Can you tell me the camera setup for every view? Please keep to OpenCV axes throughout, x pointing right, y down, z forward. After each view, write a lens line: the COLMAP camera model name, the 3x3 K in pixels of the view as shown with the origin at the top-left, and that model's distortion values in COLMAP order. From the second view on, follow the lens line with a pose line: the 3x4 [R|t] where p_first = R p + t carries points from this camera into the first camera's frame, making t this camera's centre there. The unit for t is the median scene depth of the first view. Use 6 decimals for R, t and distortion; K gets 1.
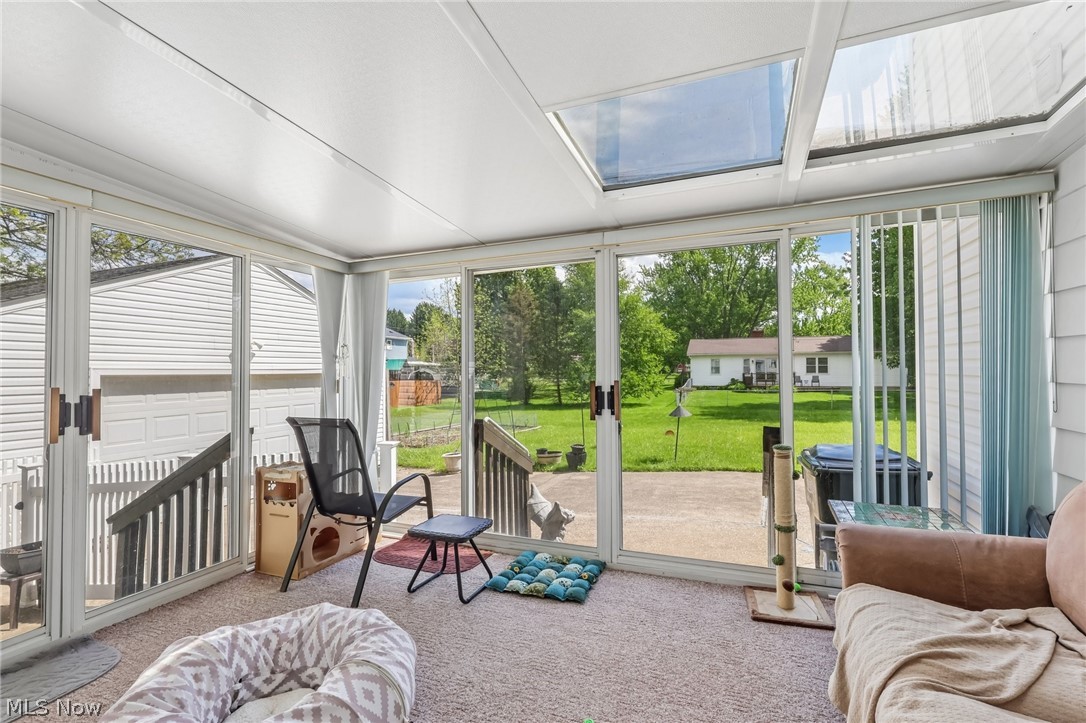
lens RADIAL K [[502.0, 0, 538.6], [0, 502.0, 361.8], [0, 0, 1]] dist [-0.001315, 0.000704]
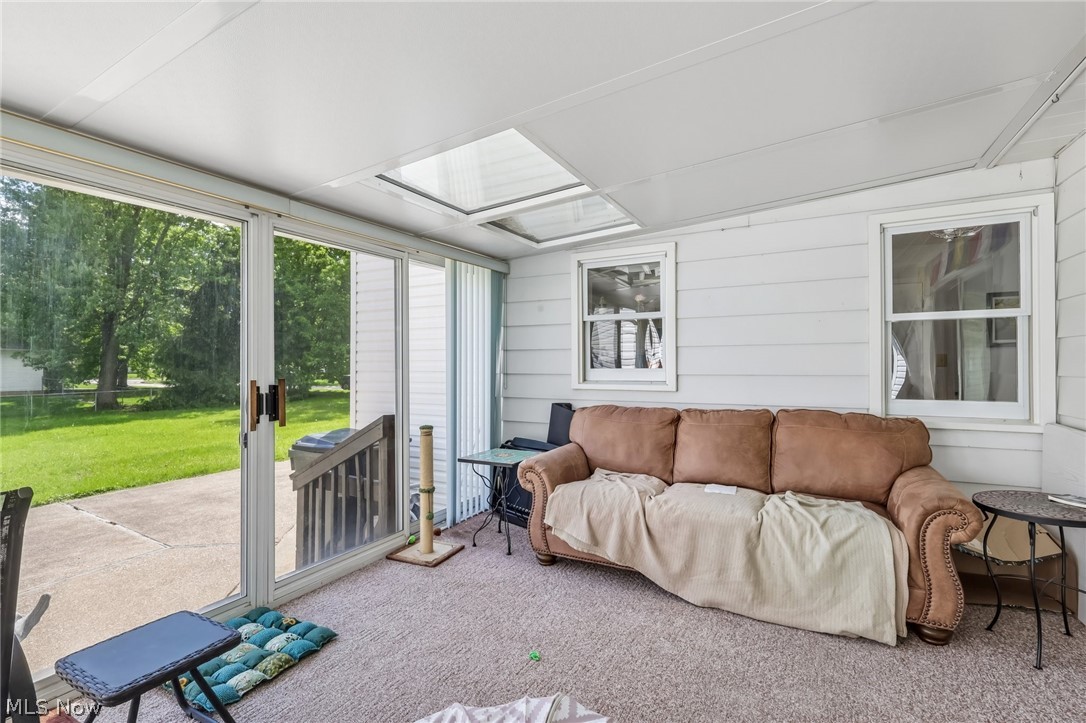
lens RADIAL K [[502.0, 0, 538.6], [0, 502.0, 361.8], [0, 0, 1]] dist [-0.001315, 0.000704]
pose [[0.108834, 0.014328, 0.993957, -0.720692], [-0.012734, 0.999834, -0.013019, 0.017138], [-0.993978, -0.011241, 0.108999, 0.559276]]
